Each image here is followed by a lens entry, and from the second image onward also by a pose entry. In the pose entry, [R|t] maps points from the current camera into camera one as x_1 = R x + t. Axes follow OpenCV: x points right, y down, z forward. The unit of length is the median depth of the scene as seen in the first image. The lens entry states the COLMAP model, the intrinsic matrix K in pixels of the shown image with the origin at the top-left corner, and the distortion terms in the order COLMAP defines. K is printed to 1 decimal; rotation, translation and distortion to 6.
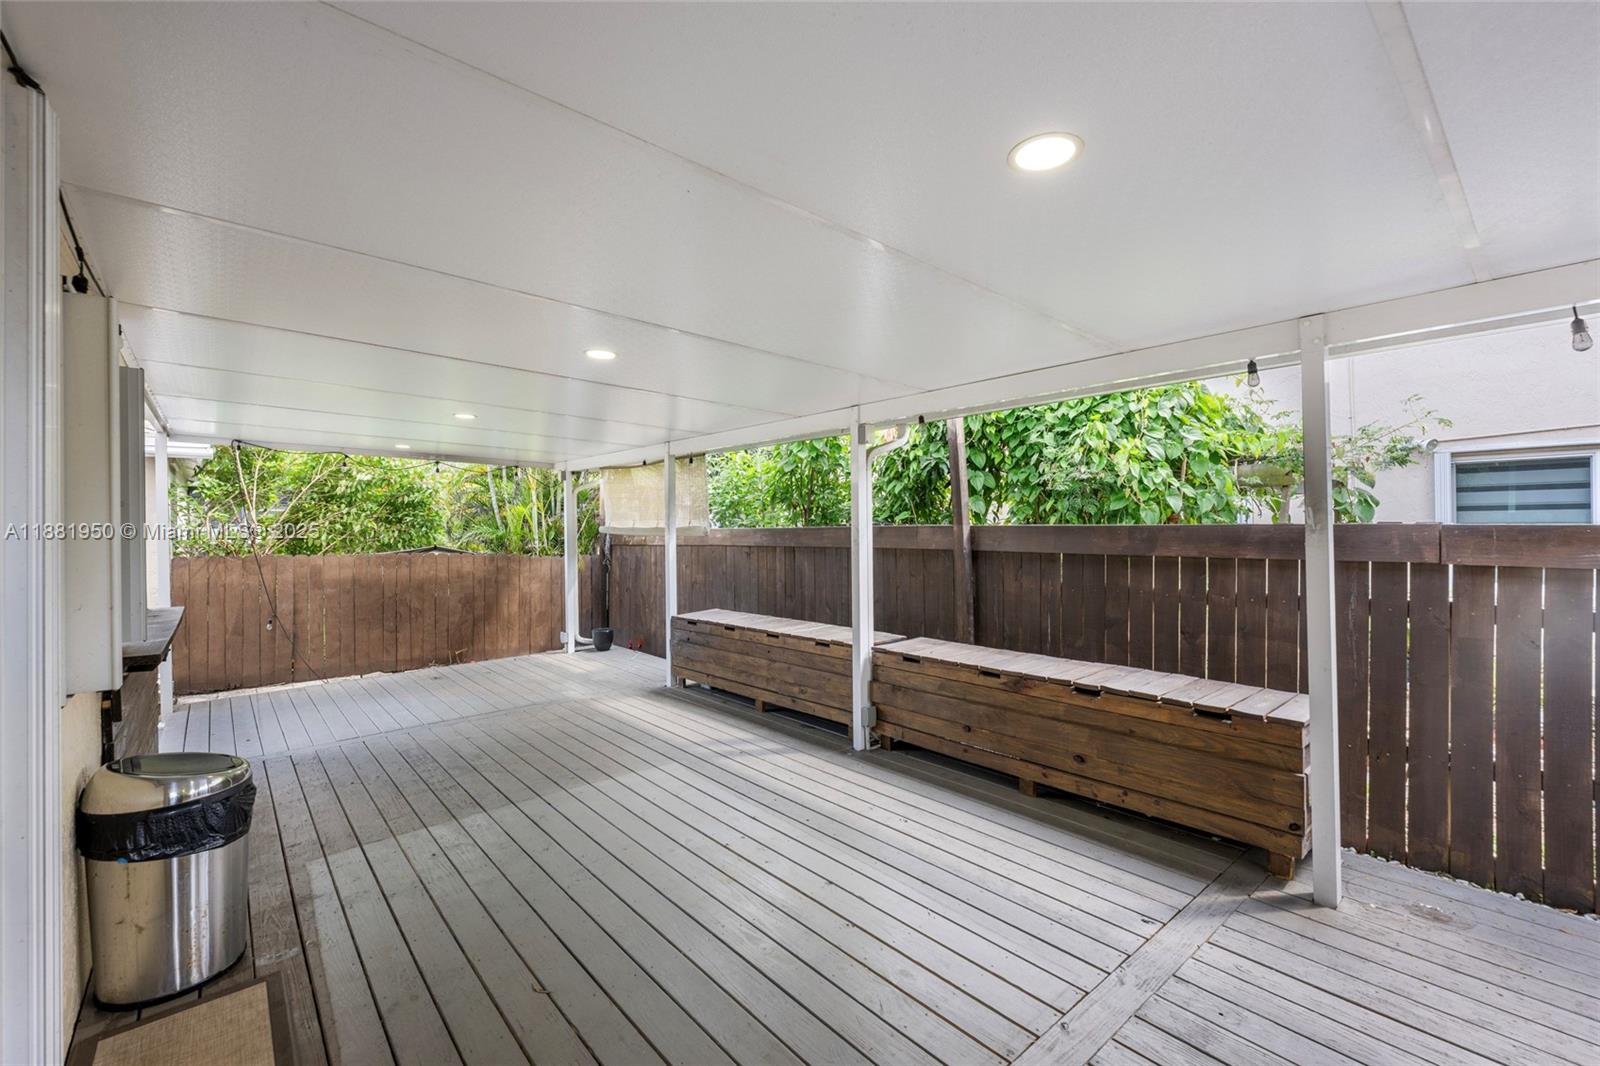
lens RADIAL K [[683.2, 0, 800.0], [0, 683.2, 533.0], [0, 0, 1]] dist [0.000289, -0.000123]
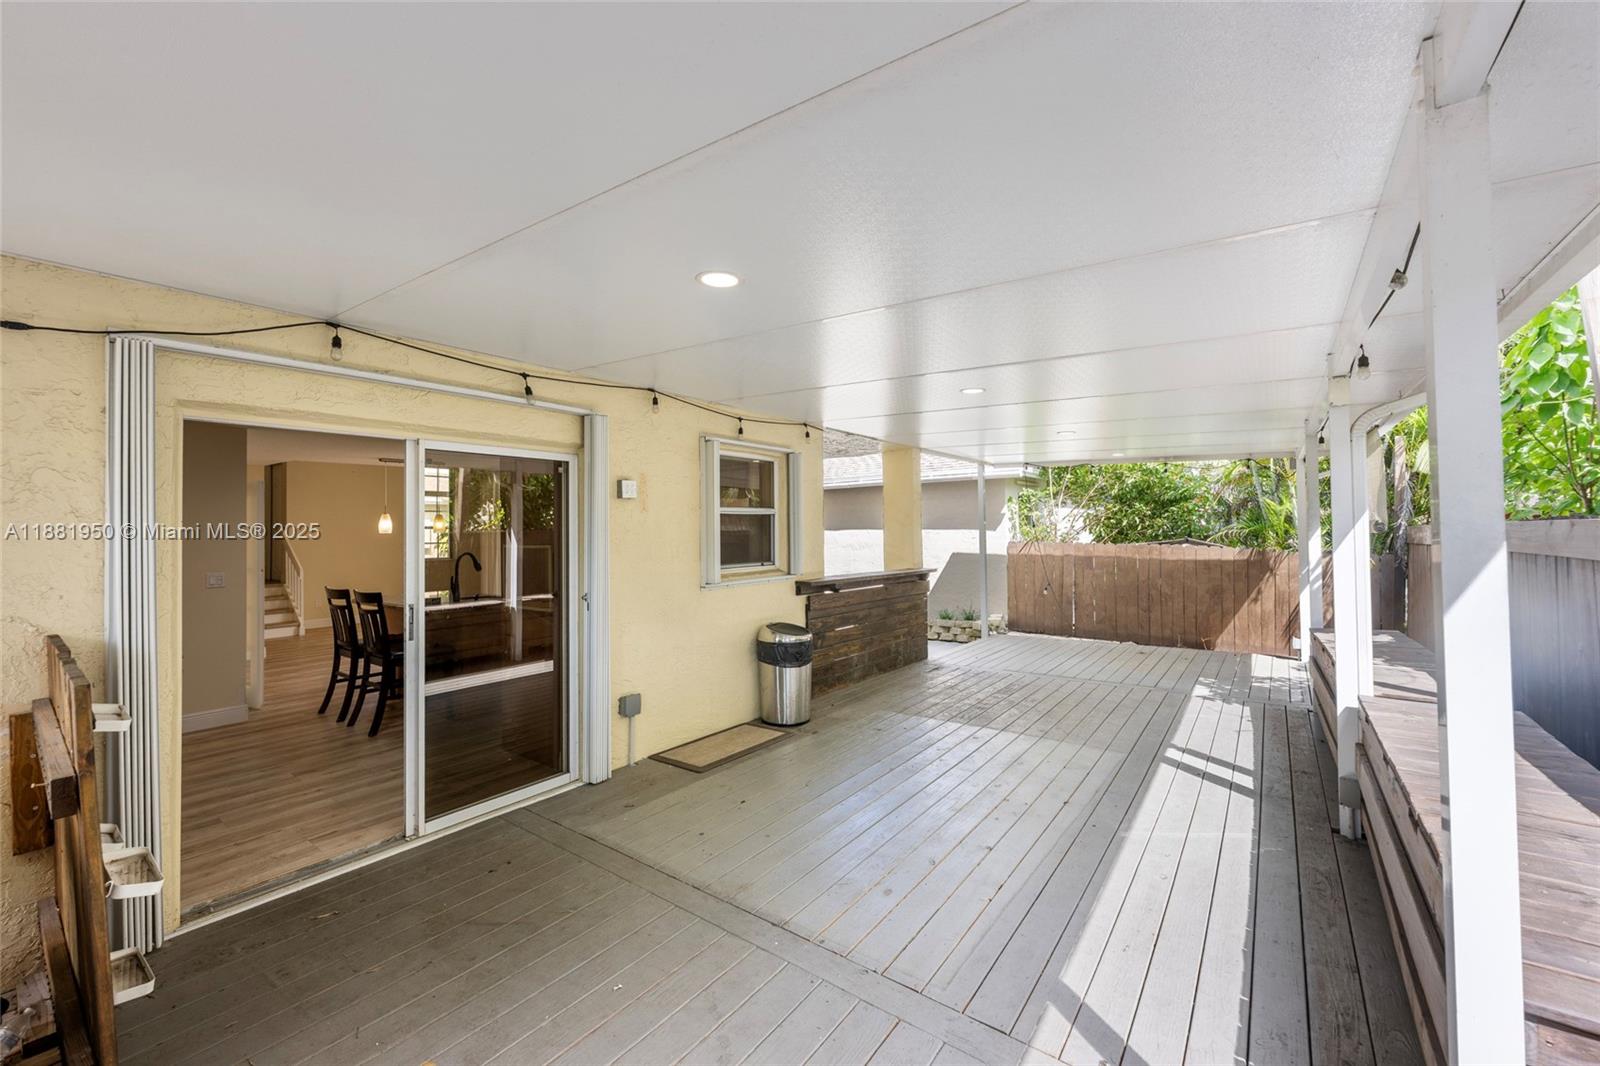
lens RADIAL K [[649.4, 0, 791.8], [0, 649.4, 520.6], [0, 0, 1]] dist [-0.000698, 0.000284]
pose [[0.216510, -0.005371, -0.976266, 0.659697], [-0.000083, 0.999985, -0.005520, -0.008531], [0.976280, 0.001276, 0.216506, 0.294315]]
